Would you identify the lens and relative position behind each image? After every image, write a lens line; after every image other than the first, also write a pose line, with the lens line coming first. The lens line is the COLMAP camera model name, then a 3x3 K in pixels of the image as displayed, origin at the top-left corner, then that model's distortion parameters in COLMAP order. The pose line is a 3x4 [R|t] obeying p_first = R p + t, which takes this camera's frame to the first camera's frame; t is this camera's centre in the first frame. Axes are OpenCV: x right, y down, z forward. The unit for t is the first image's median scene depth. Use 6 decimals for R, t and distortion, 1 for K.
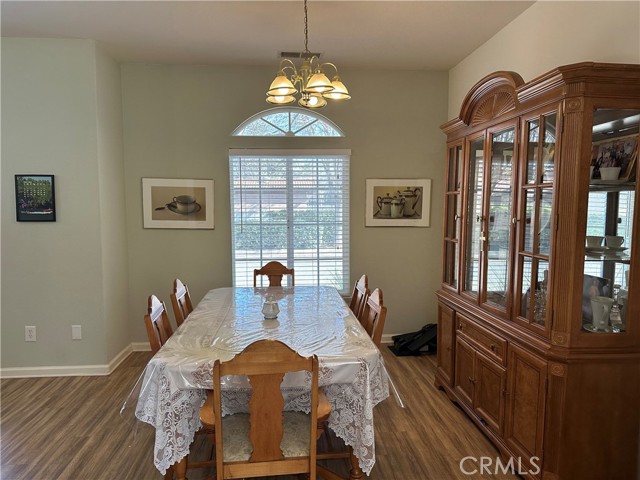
lens RADIAL K [[448.8, 0, 319.5], [0, 448.8, 242.5], [0, 0, 1]] dist [0.061303, -0.071439]
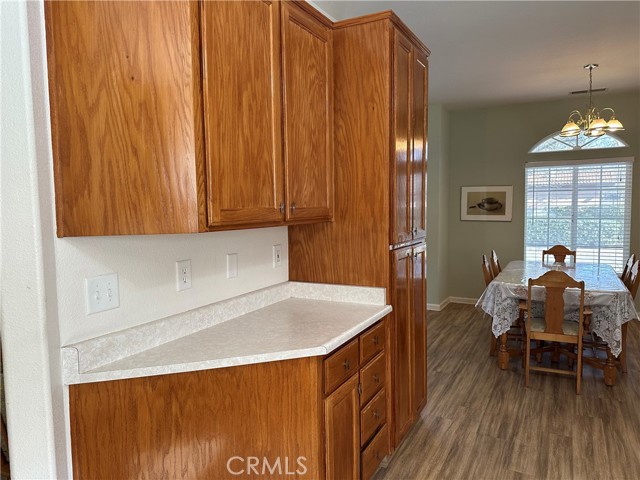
lens RADIAL K [[448.8, 0, 325.1], [0, 448.8, 239.6], [0, 0, 1]] dist [0.061303, -0.071439]
pose [[0.840062, 0.035029, -0.541358, 0.049942], [-0.033868, 0.999353, 0.012108, 0.035190], [0.541432, 0.008163, 0.840705, -0.580140]]
